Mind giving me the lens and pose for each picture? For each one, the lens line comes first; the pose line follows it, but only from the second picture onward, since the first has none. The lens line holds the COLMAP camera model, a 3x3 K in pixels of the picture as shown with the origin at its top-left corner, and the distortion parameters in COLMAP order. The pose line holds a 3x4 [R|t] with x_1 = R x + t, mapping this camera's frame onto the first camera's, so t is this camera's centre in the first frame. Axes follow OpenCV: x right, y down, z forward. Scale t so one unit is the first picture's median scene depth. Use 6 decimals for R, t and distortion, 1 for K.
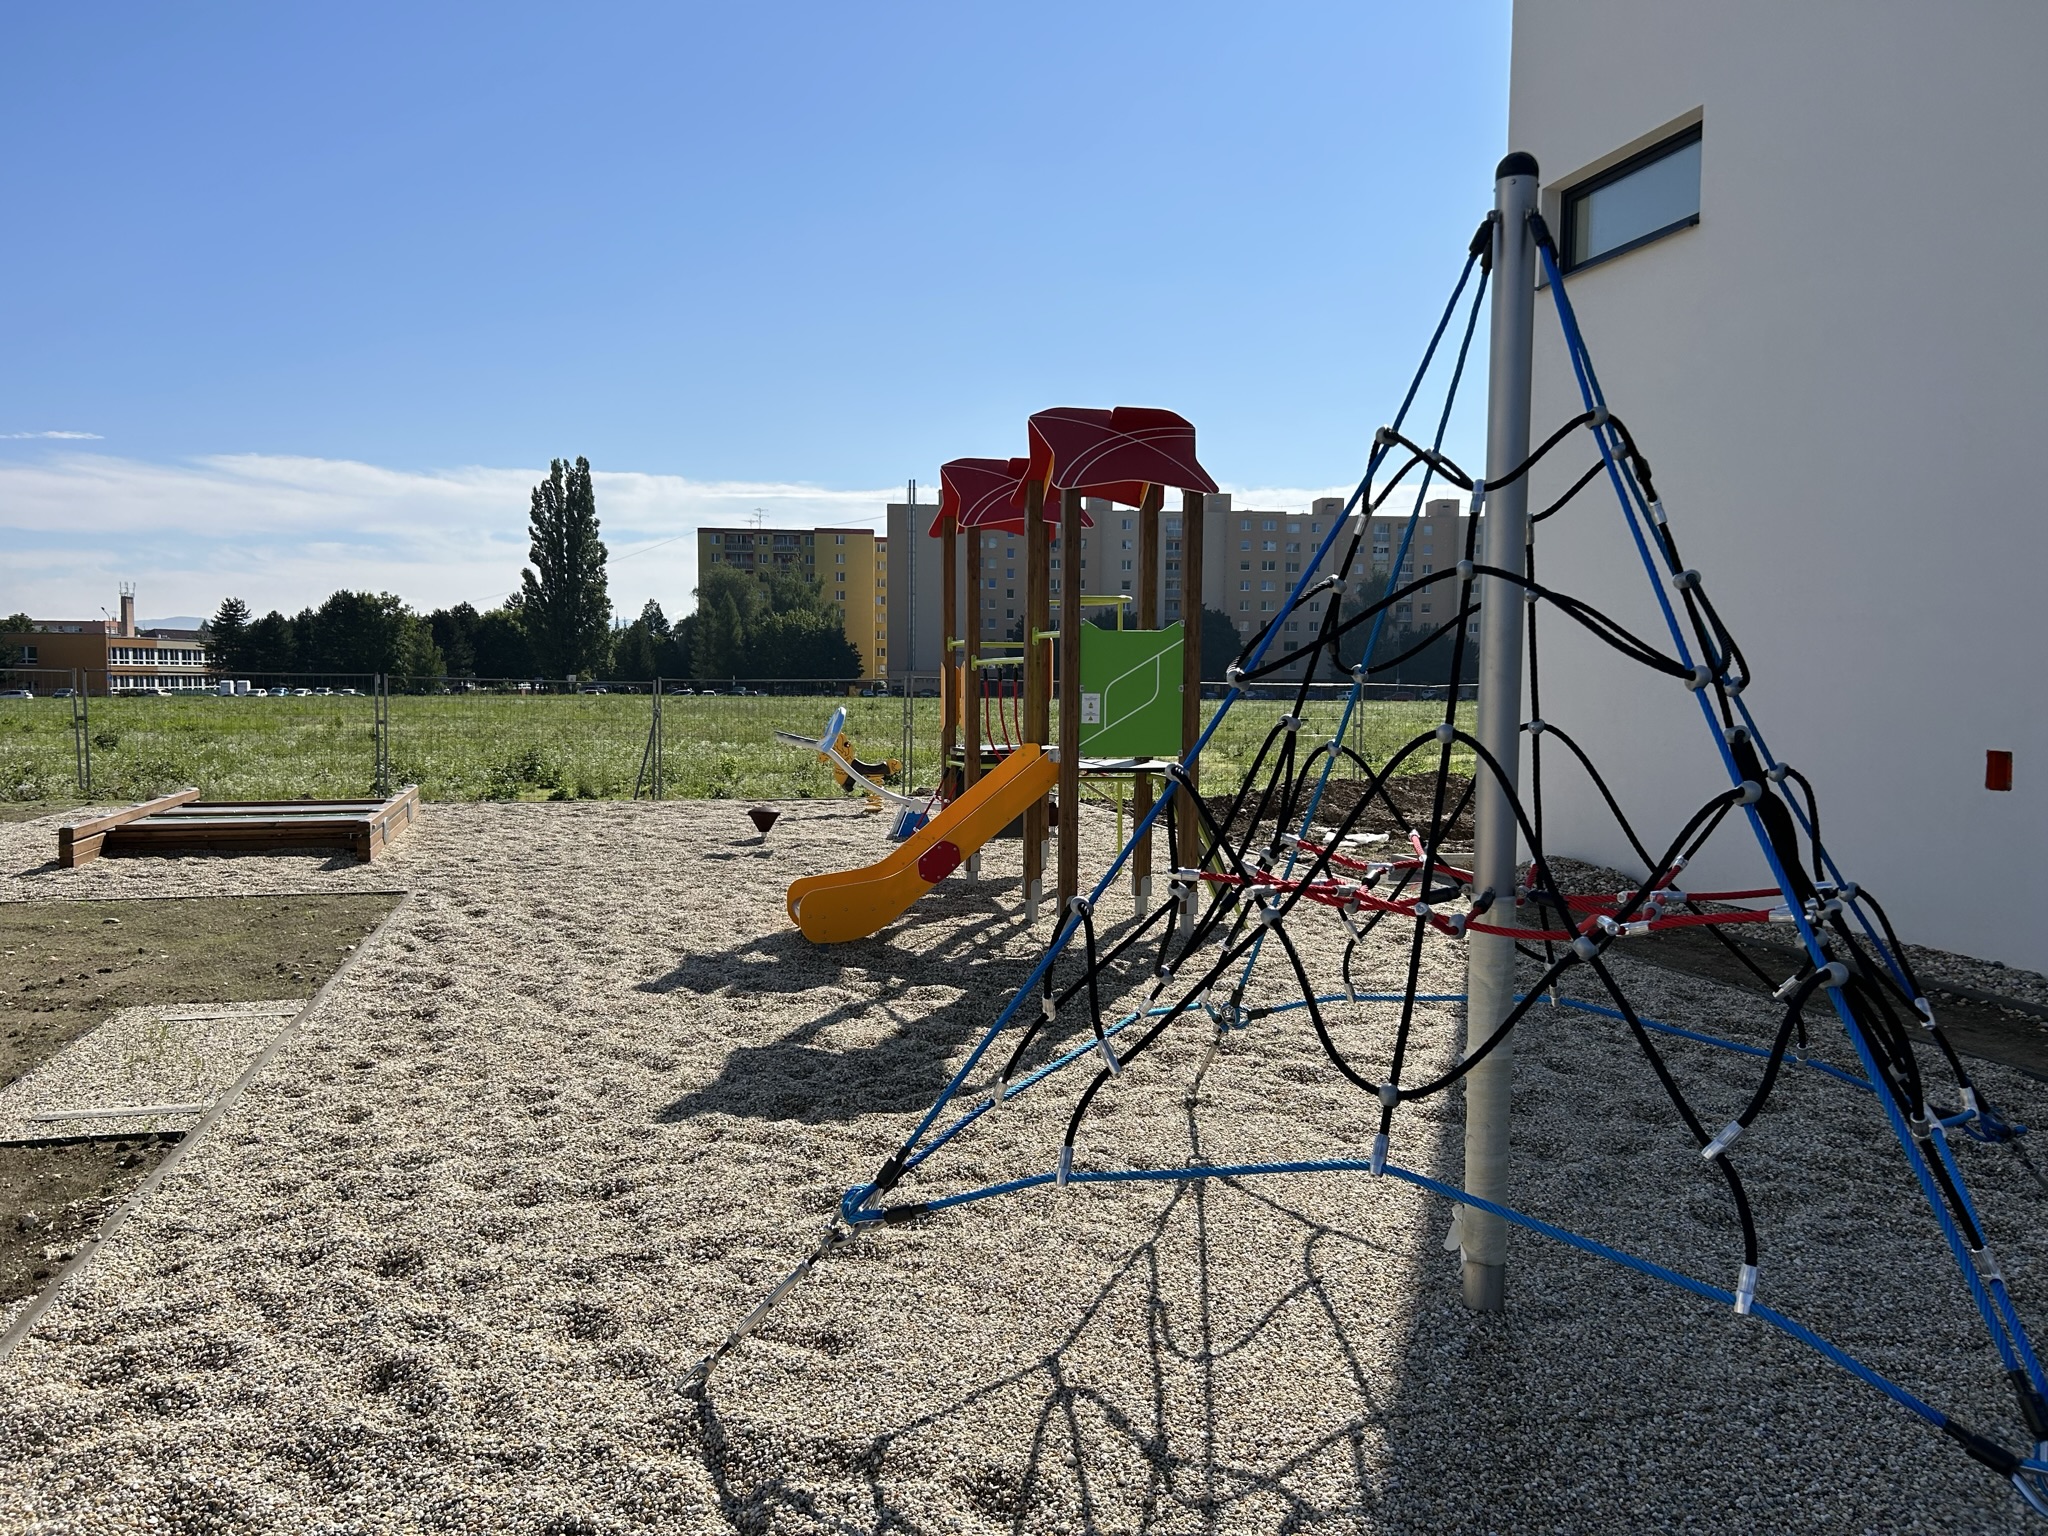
lens RADIAL K [[1577.3, 0, 1024.0], [0, 1577.3, 768.0], [0, 0, 1]] dist [0.006045, 0.000887]
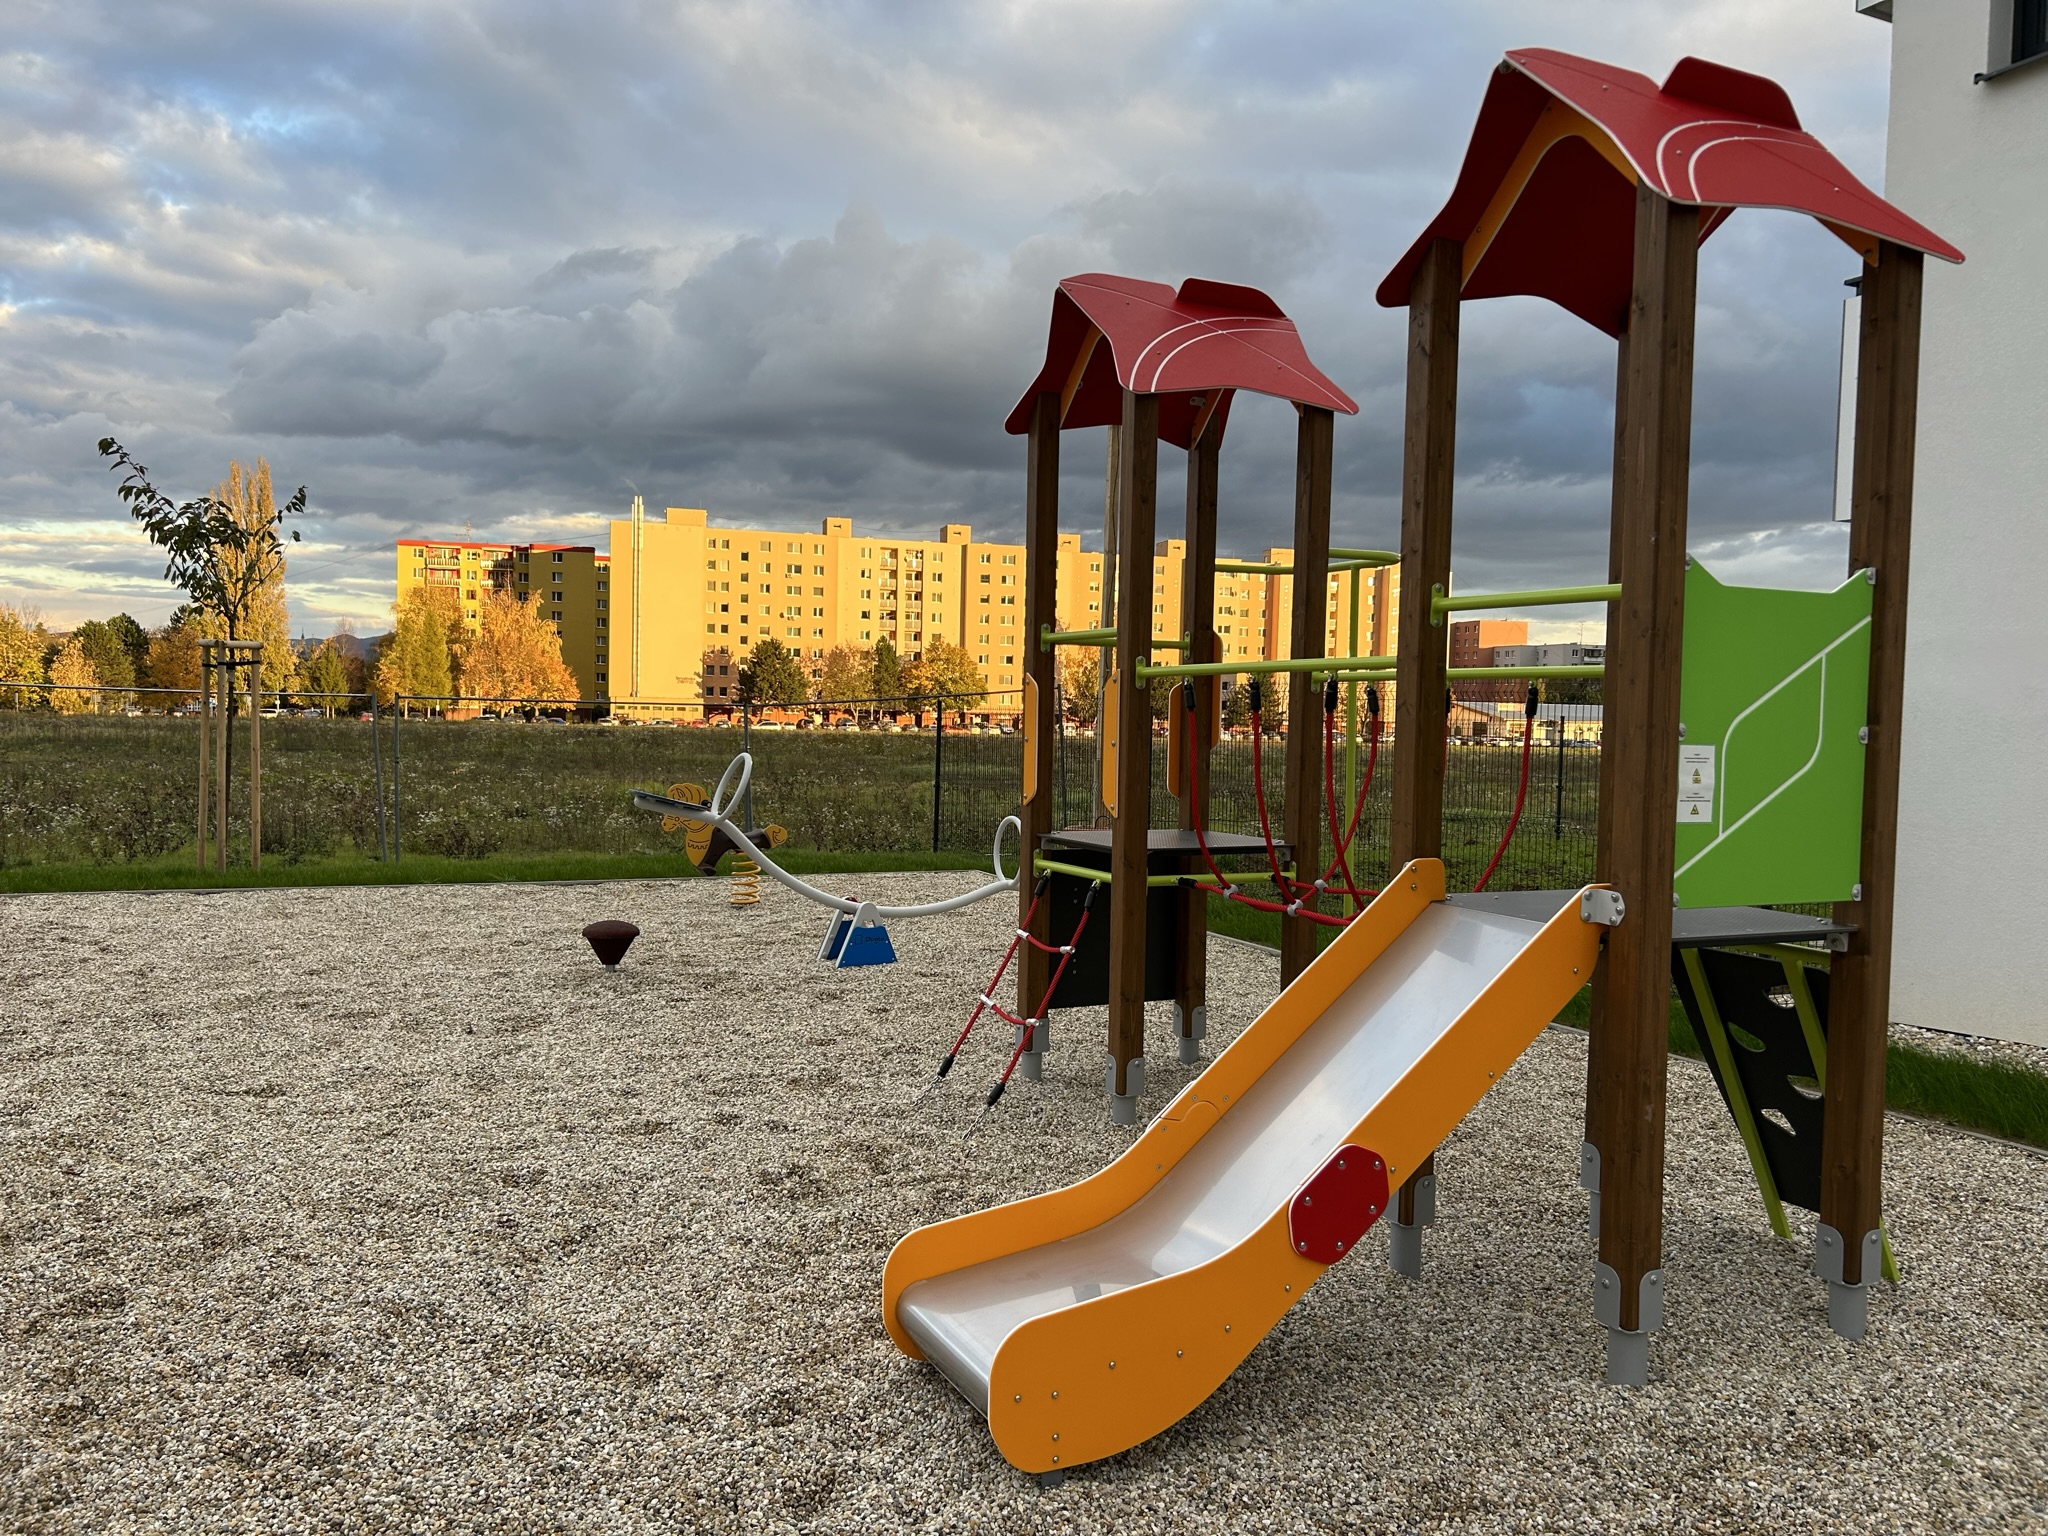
lens RADIAL K [[1577.3, 0, 1024.0], [0, 1577.3, 768.0], [0, 0, 1]] dist [0.006045, 0.000887]
pose [[0.983662, 0.015222, 0.179381, -0.190446], [-0.011320, 0.999677, -0.022754, -0.030695], [-0.179669, 0.020351, 0.983517, 0.637745]]
